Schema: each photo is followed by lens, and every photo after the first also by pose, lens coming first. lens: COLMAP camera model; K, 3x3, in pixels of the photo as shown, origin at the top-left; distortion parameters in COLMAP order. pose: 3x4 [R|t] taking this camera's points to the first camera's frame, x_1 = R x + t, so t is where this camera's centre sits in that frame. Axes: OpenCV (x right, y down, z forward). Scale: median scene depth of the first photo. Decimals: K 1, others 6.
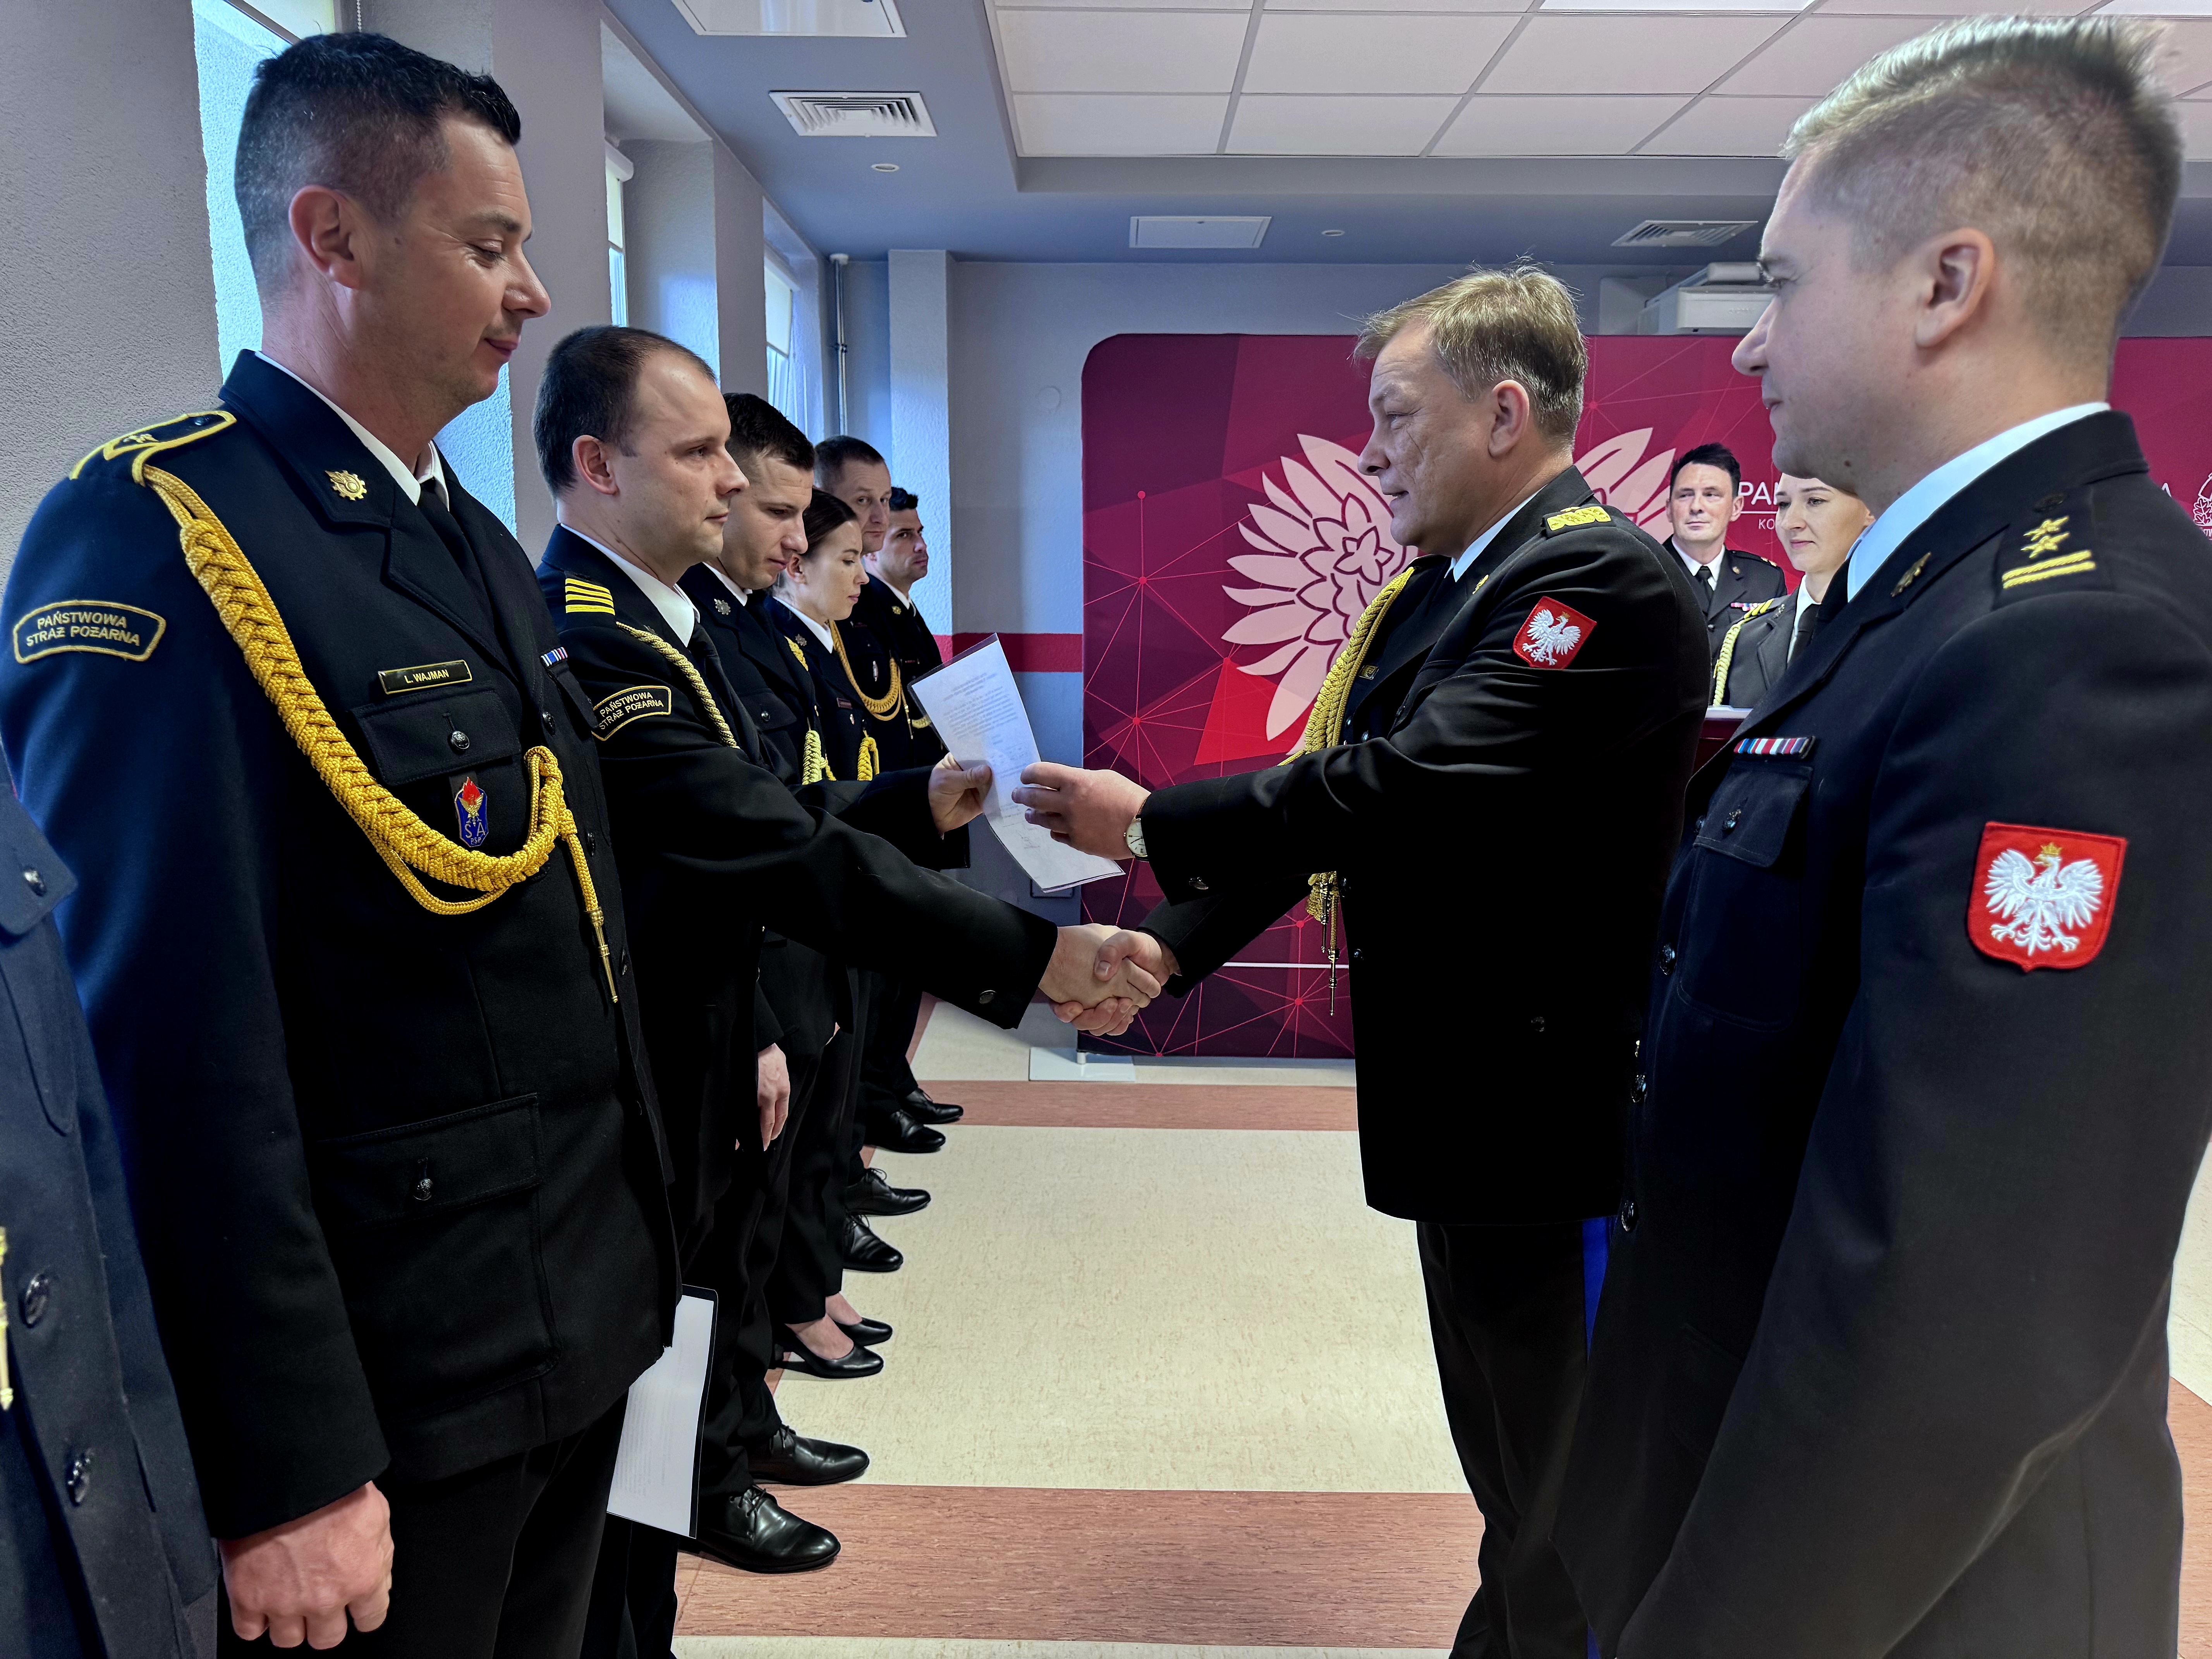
lens RADIAL K [[1506.7, 0, 1127.8], [0, 1506.7, 843.0], [0, 0, 1]] dist [0.056930, -0.083175]
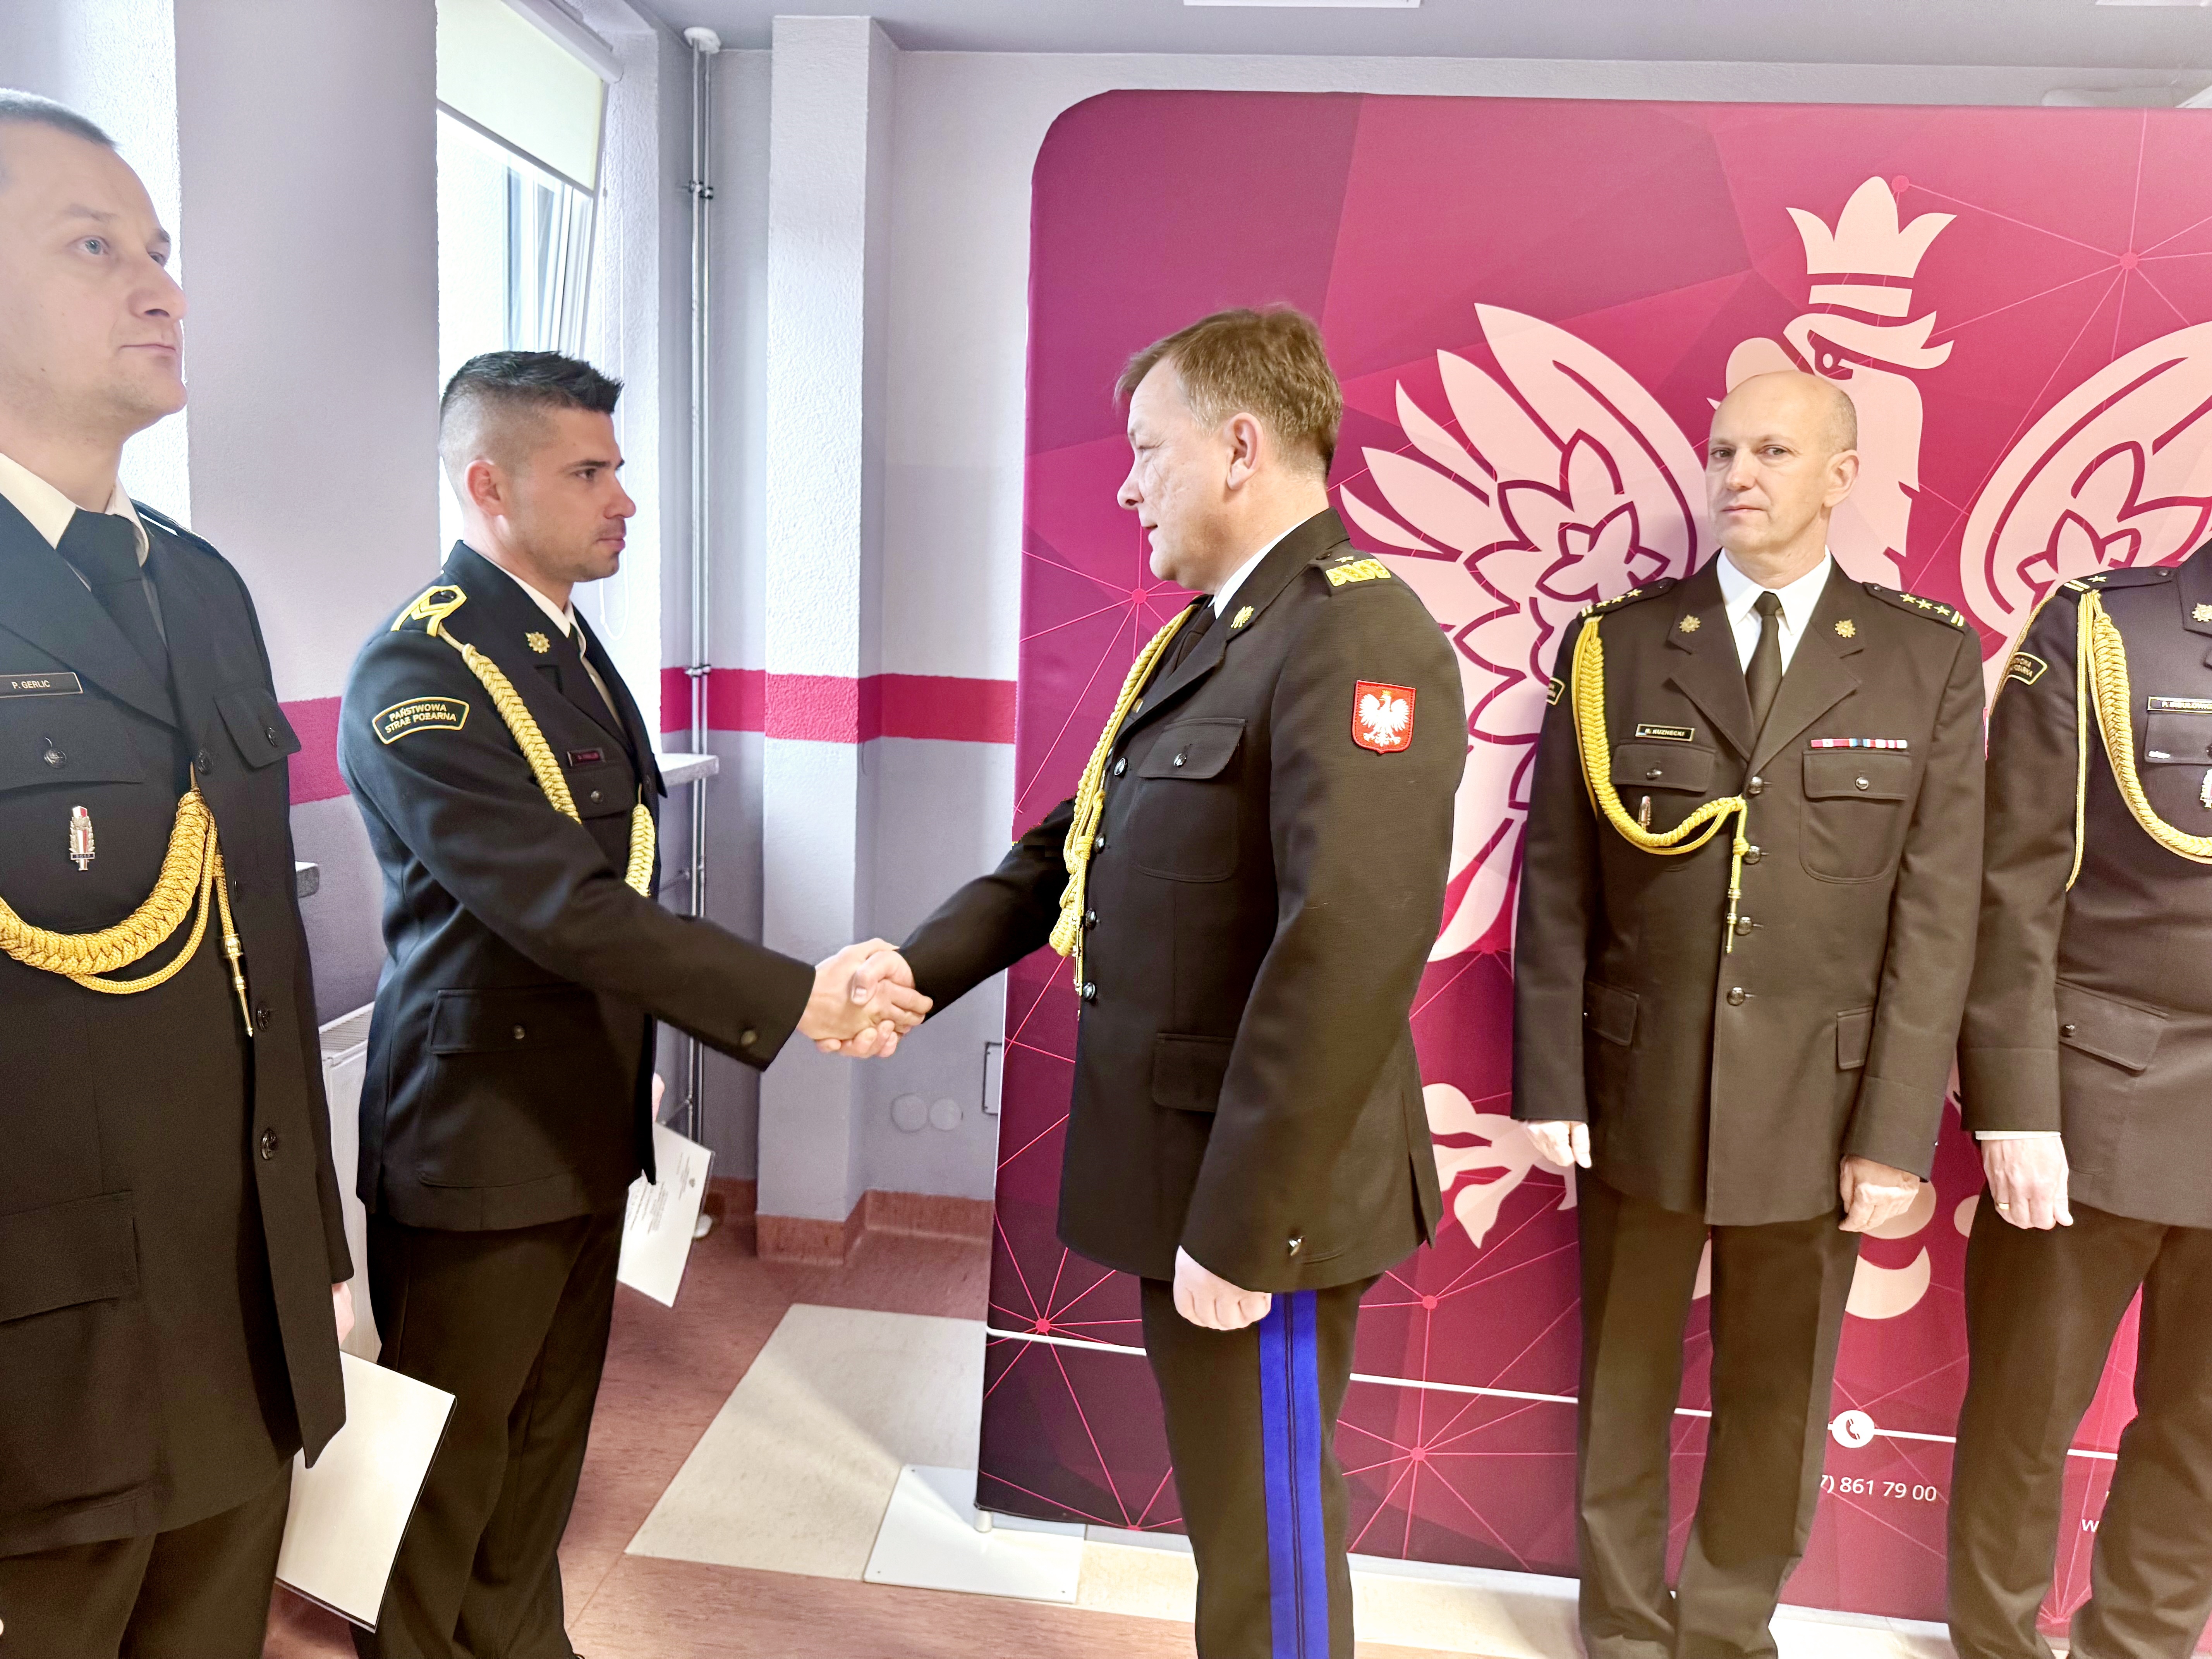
lens RADIAL K [[1641.5, 0, 1116.5], [0, 1641.5, 838.9], [0, 0, 1]] dist [0.001554, -0.019202]
pose [[0.994773, 0.054309, -0.086468, 0.053622], [-0.056680, 0.998074, -0.025205, -0.082248], [0.084932, 0.029974, 0.995936, 0.477163]]
